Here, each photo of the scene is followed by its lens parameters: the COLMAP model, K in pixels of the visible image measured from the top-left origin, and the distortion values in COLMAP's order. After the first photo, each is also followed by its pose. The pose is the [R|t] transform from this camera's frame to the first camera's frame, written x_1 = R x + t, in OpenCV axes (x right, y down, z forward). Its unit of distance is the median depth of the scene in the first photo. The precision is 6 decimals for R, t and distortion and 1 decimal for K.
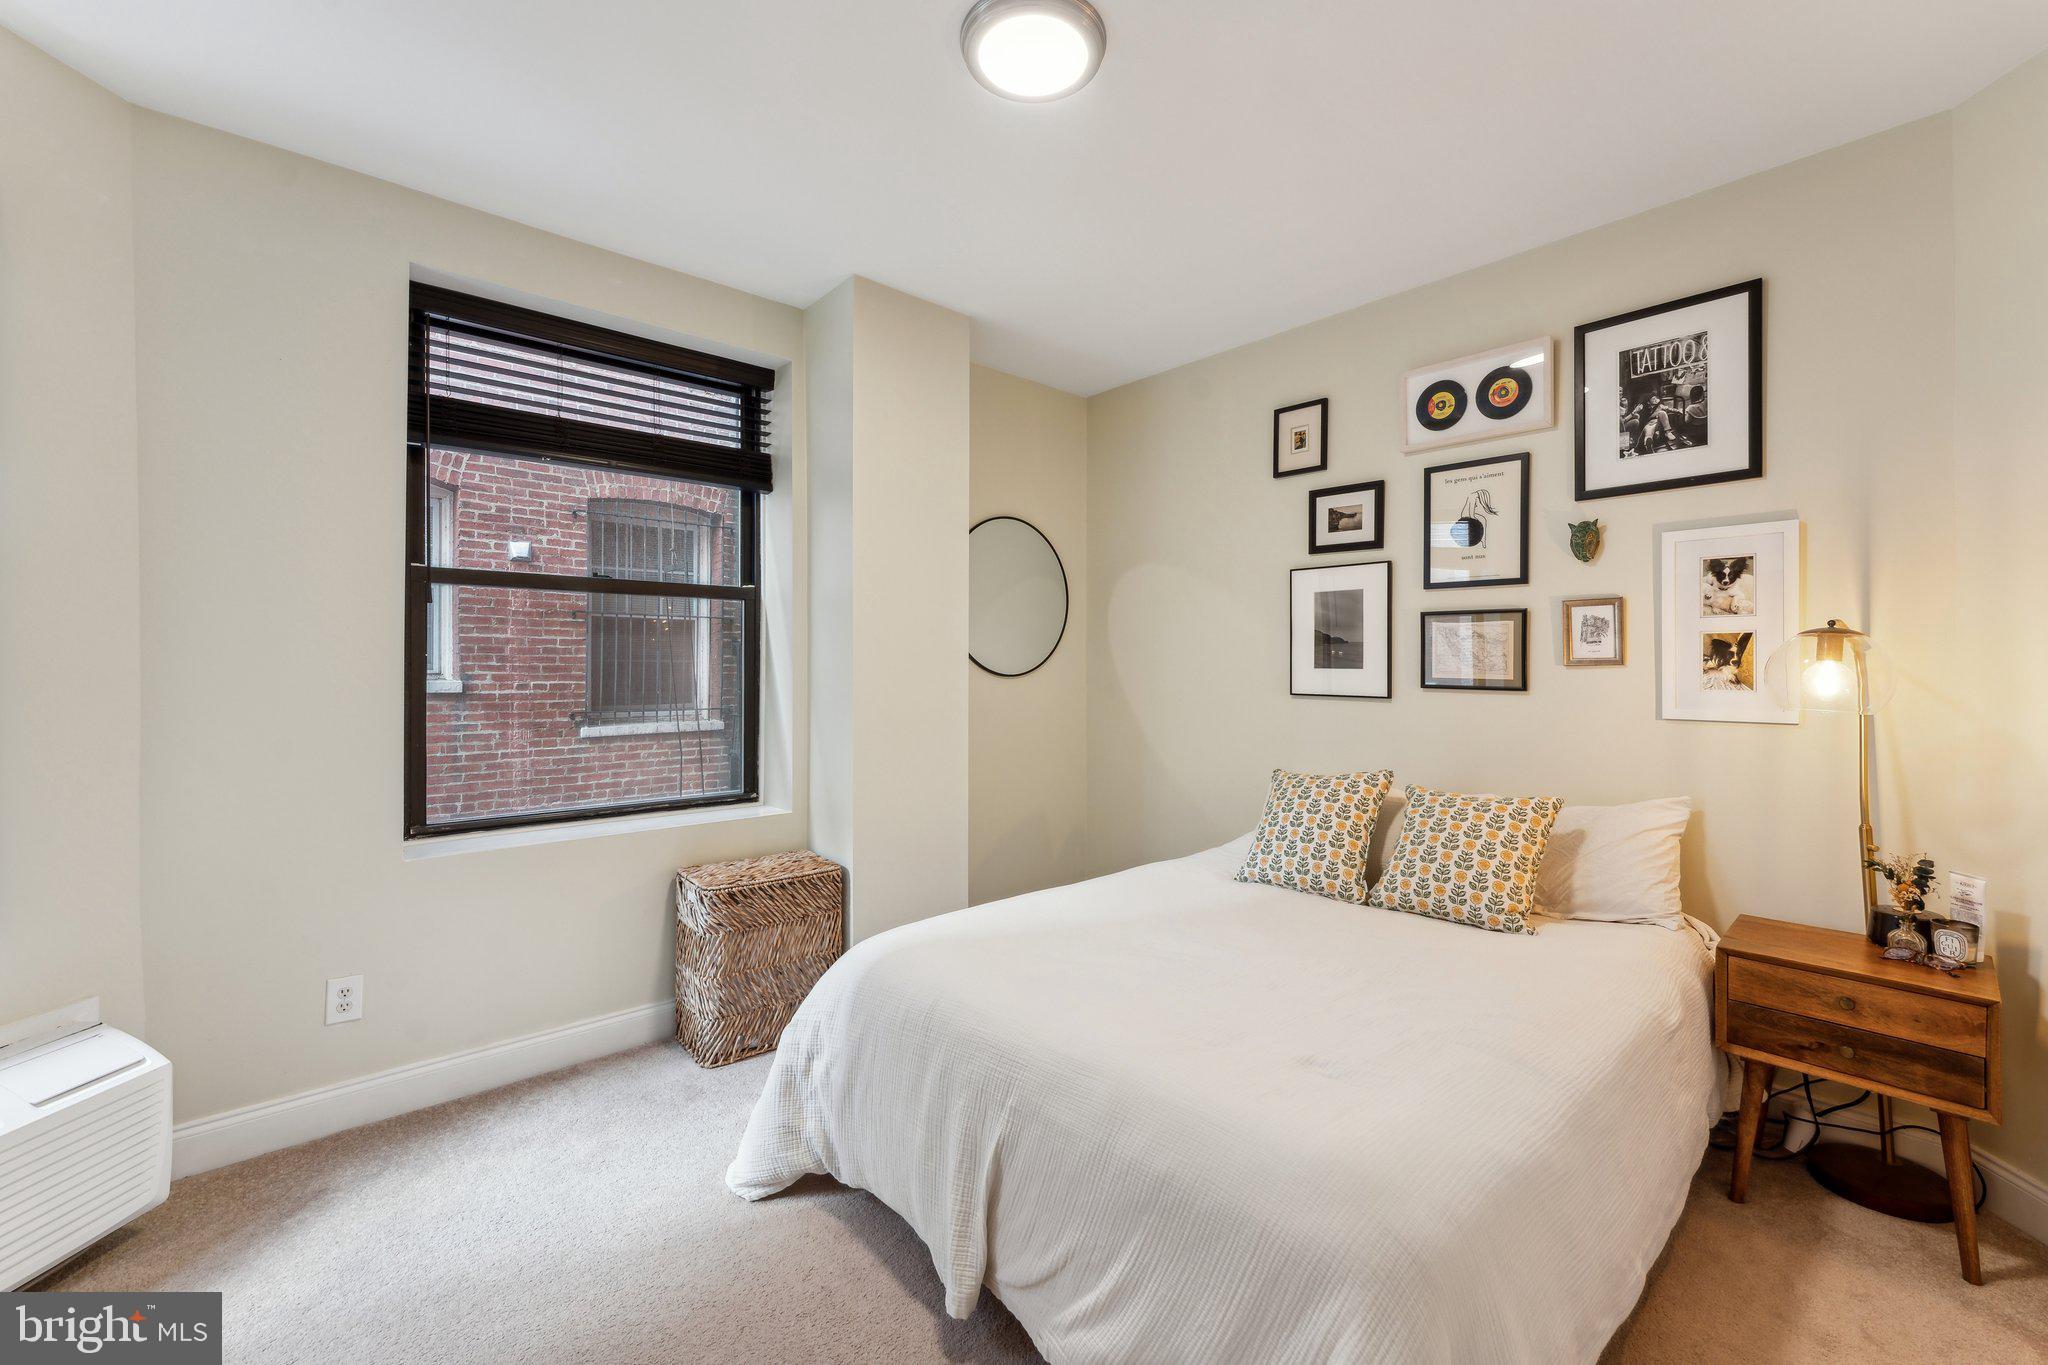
lens RADIAL K [[830.8, 0, 1022.2], [0, 830.8, 662.7], [0, 0, 1]] dist [-0.000149, -0.000301]
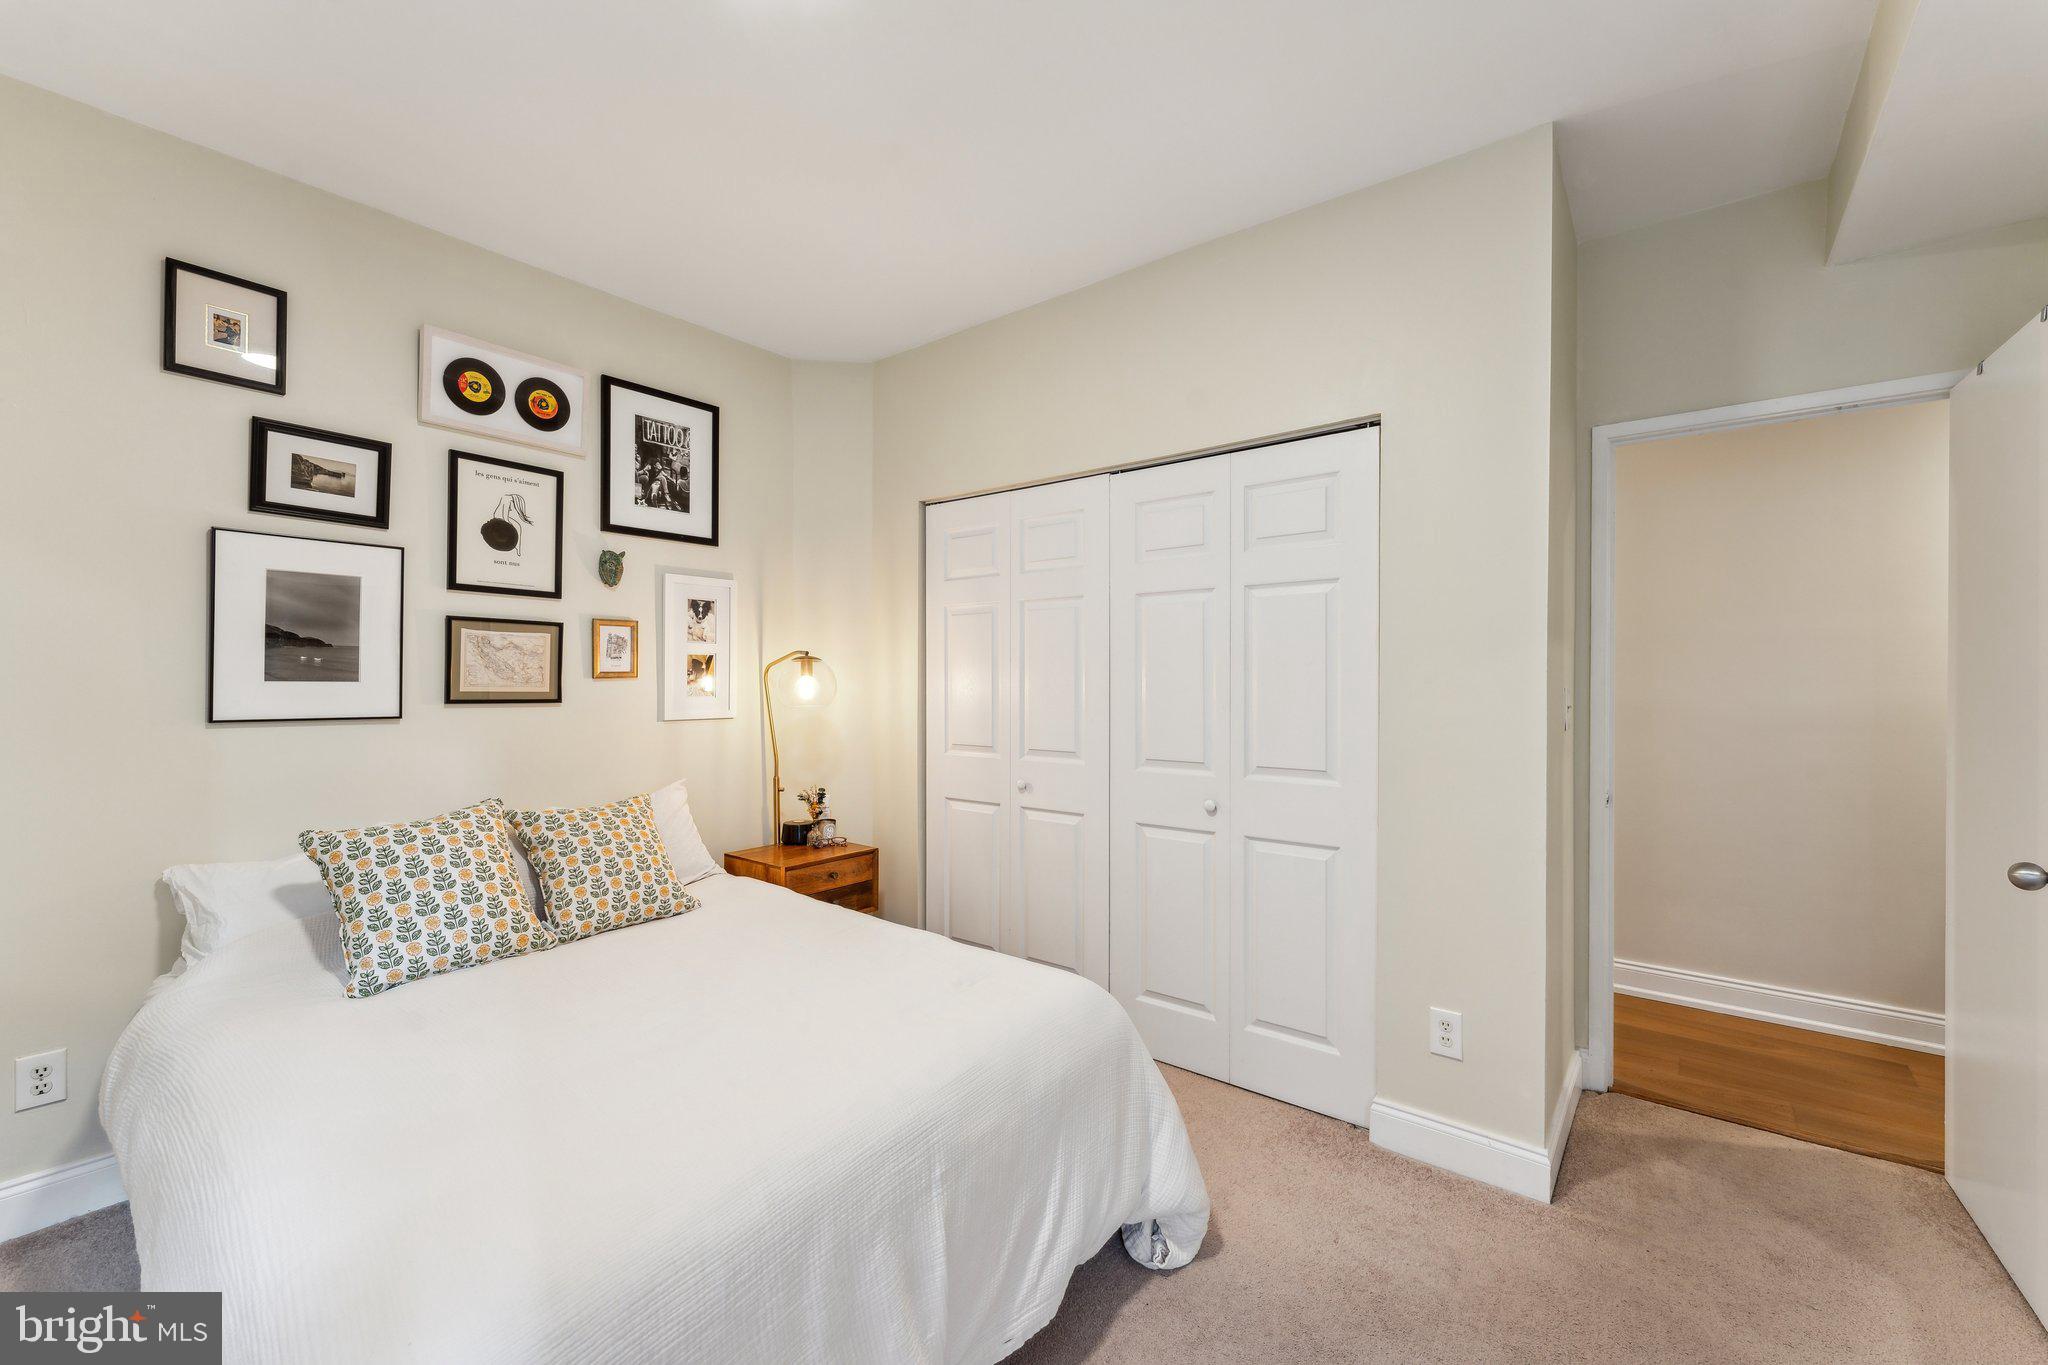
lens RADIAL K [[821.9, 0, 1025.9], [0, 821.9, 690.6], [0, 0, 1]] dist [-0.010731, -0.000620]
pose [[-0.179161, -0.008169, 0.983786, -0.519102], [-0.000450, 0.999966, 0.008222, 0.010751], [-0.983820, 0.001030, -0.179158, 0.638339]]
